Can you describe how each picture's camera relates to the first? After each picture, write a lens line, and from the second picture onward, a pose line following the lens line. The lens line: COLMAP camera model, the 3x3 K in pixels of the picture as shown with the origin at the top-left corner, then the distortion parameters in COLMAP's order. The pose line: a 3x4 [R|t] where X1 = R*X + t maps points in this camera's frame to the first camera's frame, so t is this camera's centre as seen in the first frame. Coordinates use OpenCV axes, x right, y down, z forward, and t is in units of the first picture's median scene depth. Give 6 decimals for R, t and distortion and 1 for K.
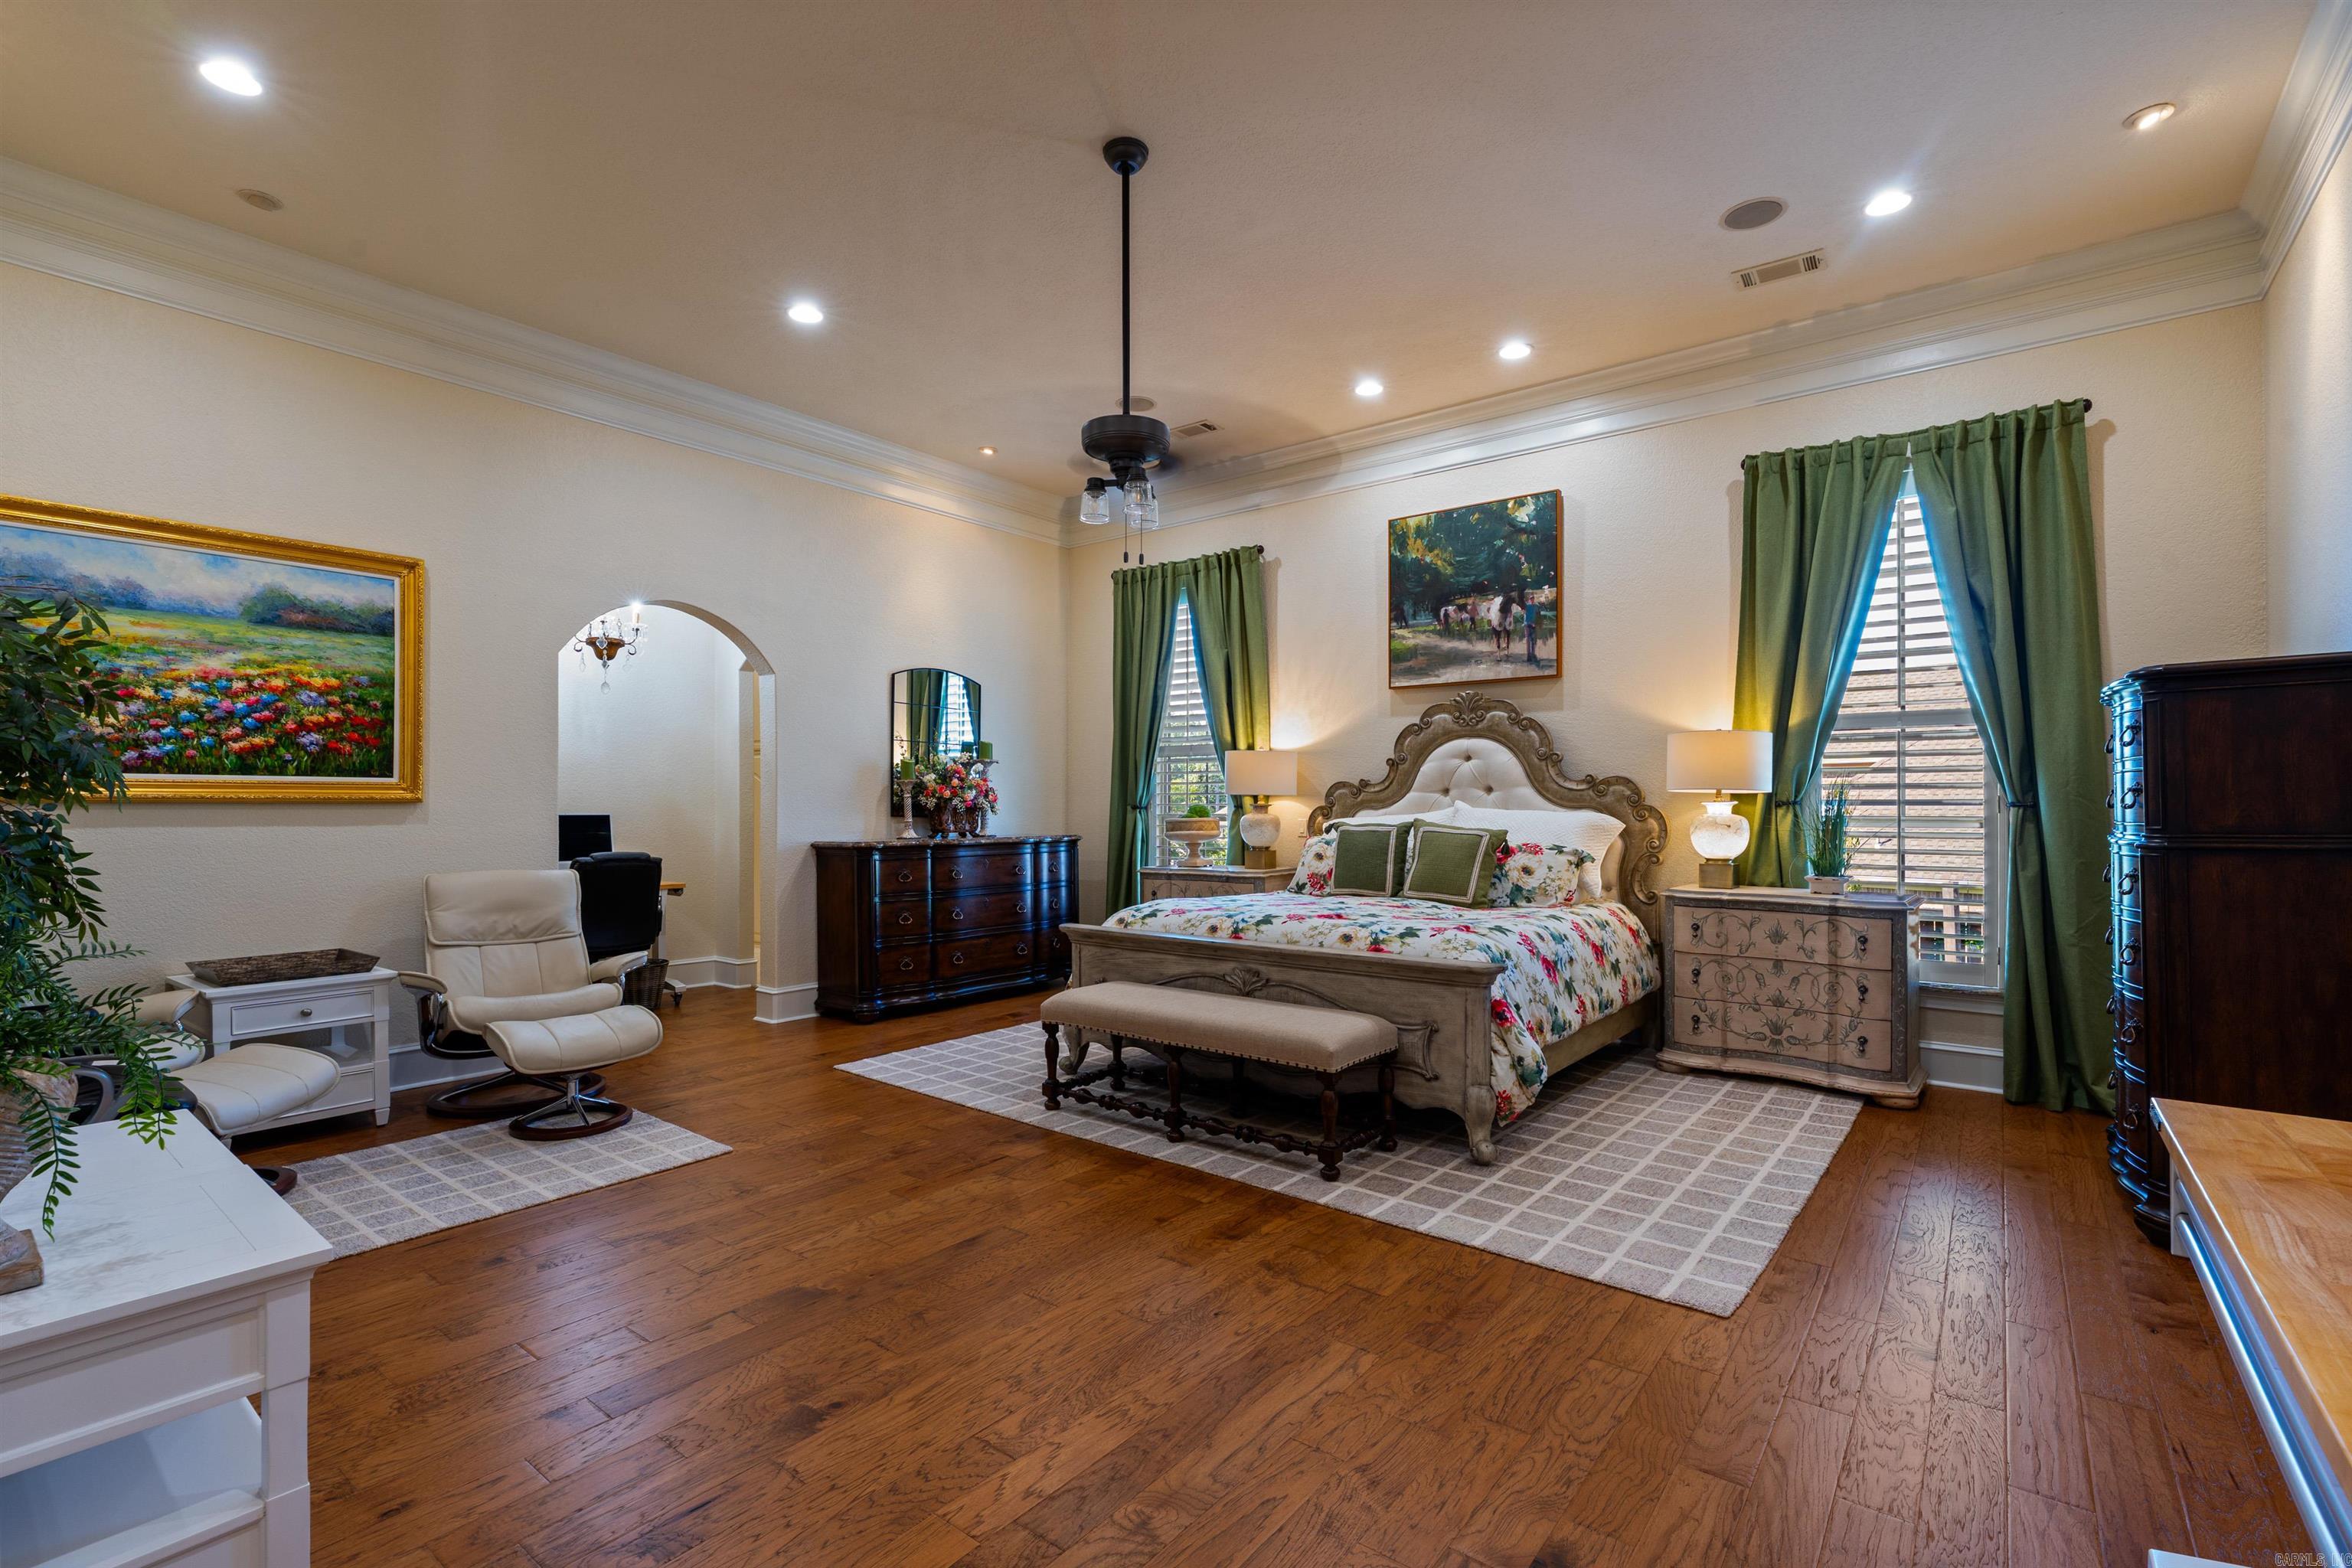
lens RADIAL K [[1067.3, 0, 1175.9], [0, 1067.3, 791.8], [0, 0, 1]] dist [-0.004838, 0.002228]
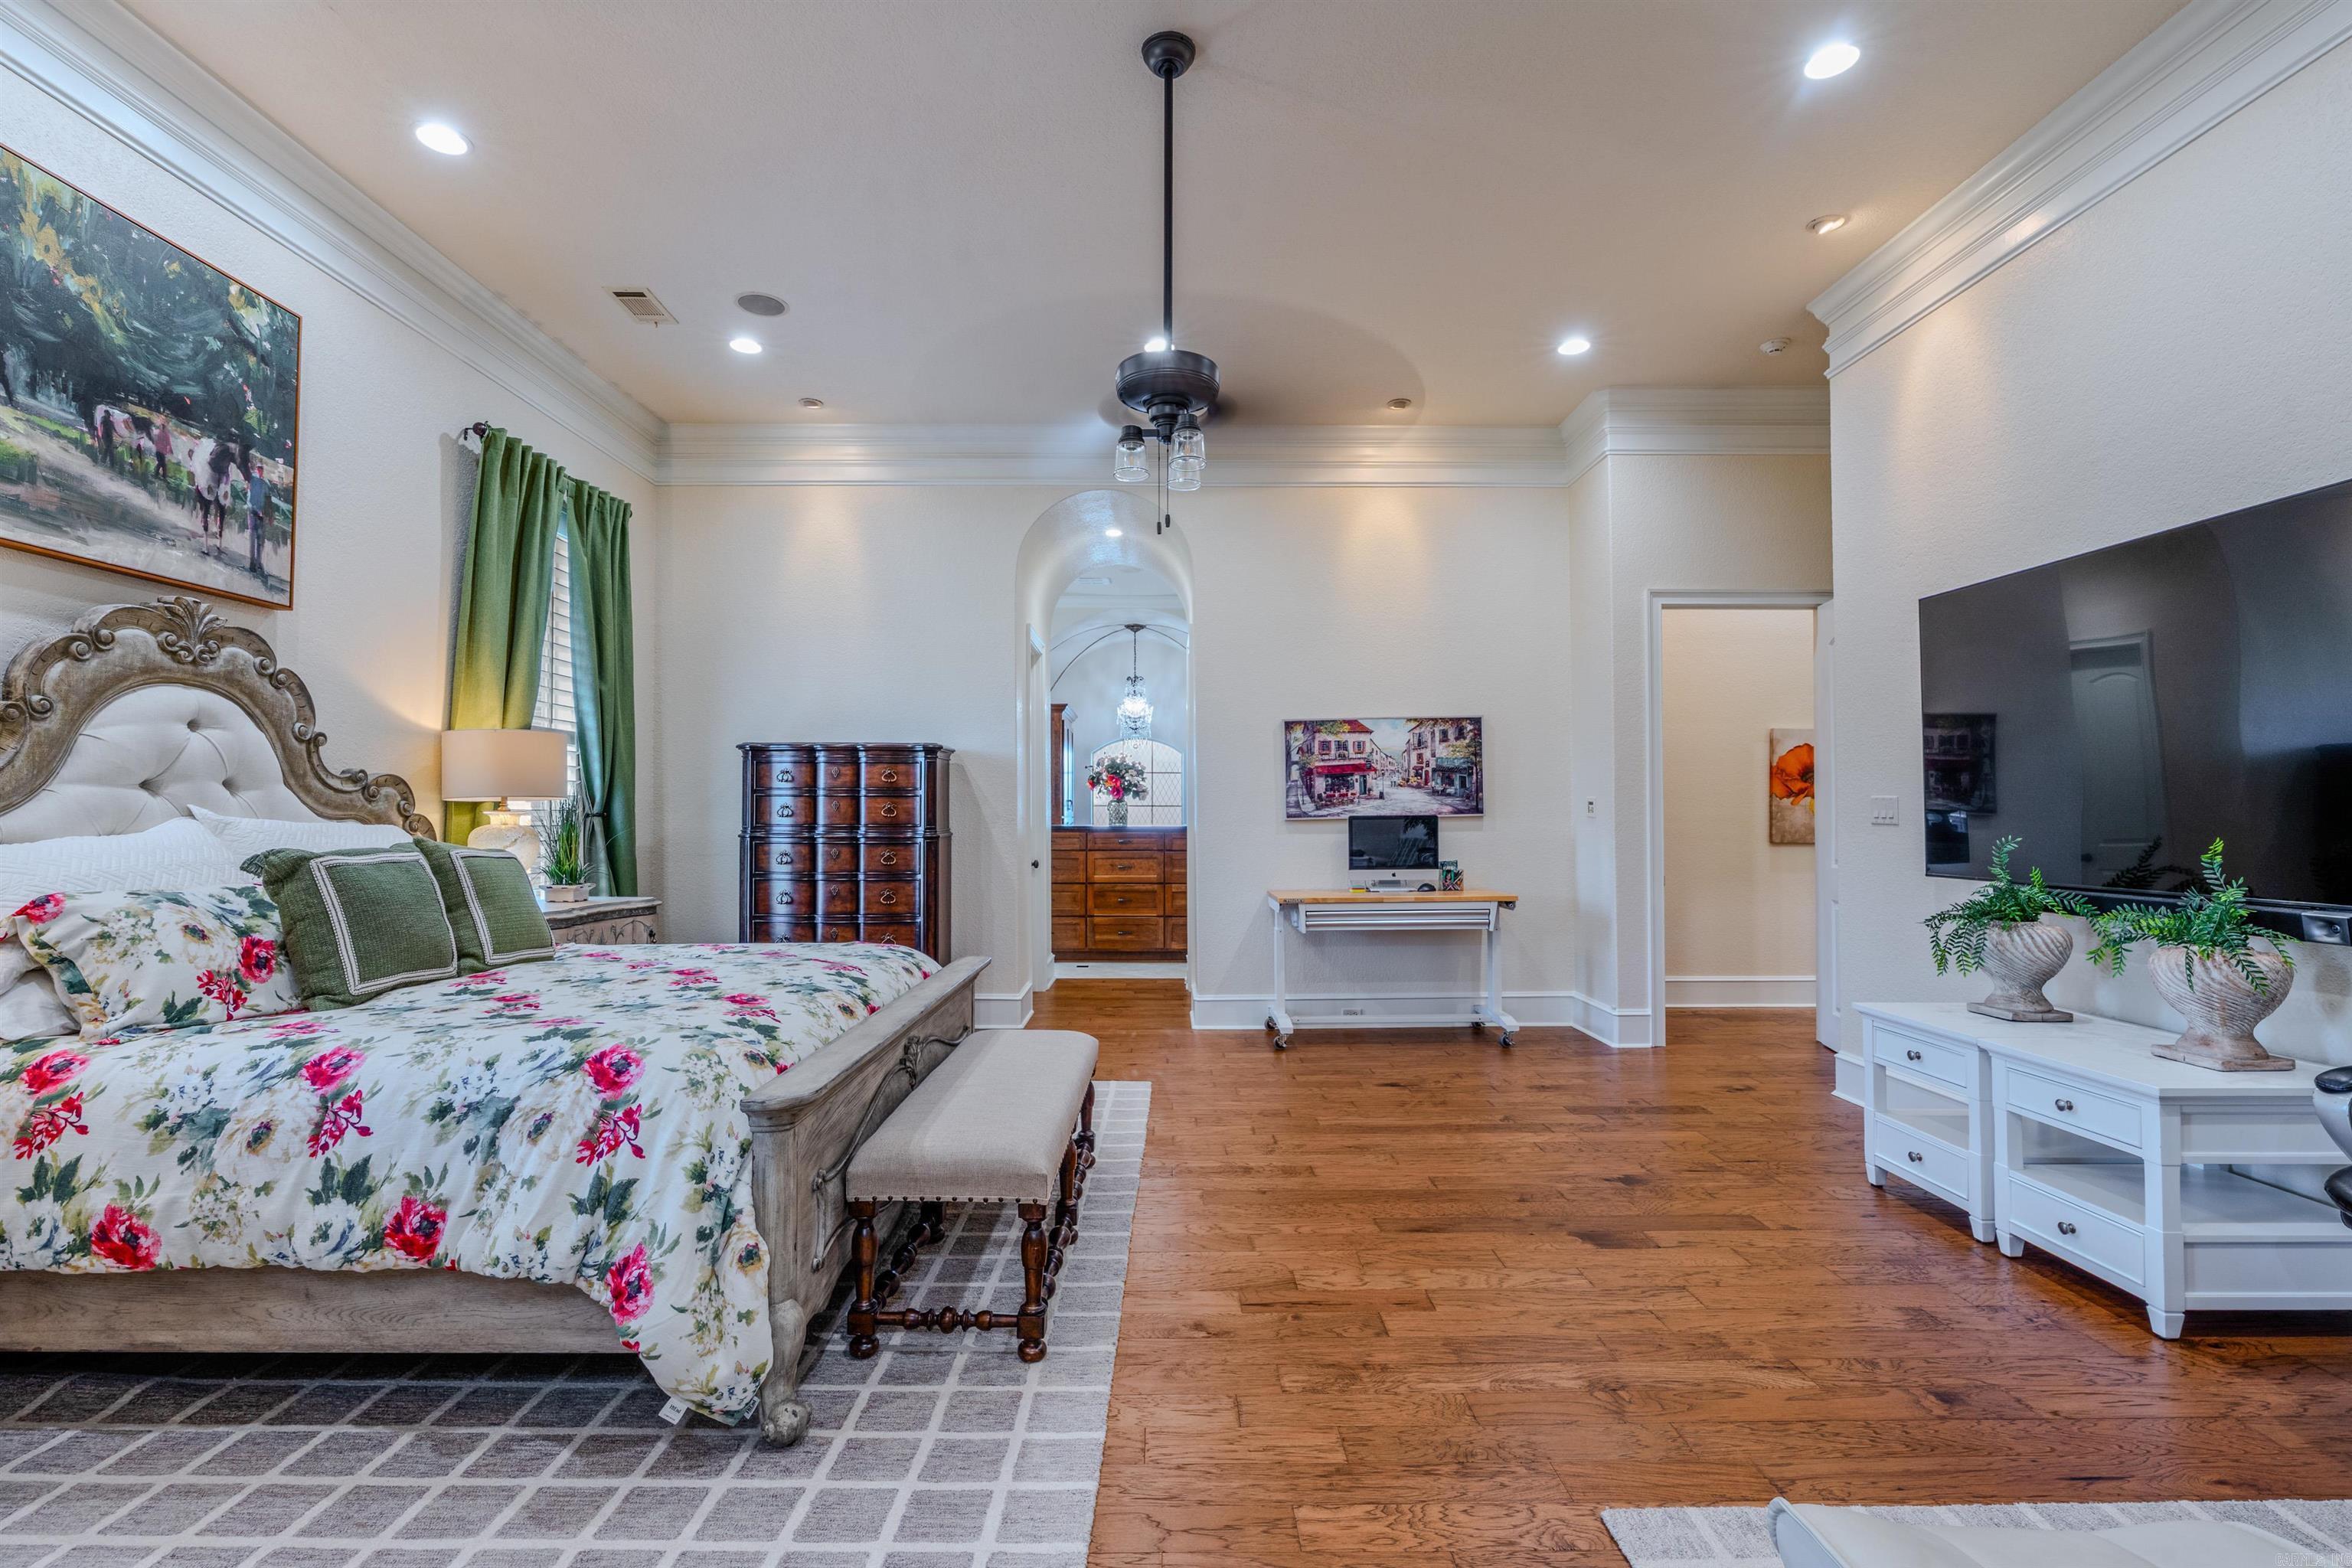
lens RADIAL K [[1067.3, 0, 1172.7], [0, 1067.3, 790.5], [0, 0, 1]] dist [-0.004838, 0.002228]
pose [[-0.627691, 0.018550, 0.778242, -0.442928], [-0.010355, 0.999429, -0.032174, 0.012907], [-0.778394, -0.028254, -0.627140, 0.958277]]
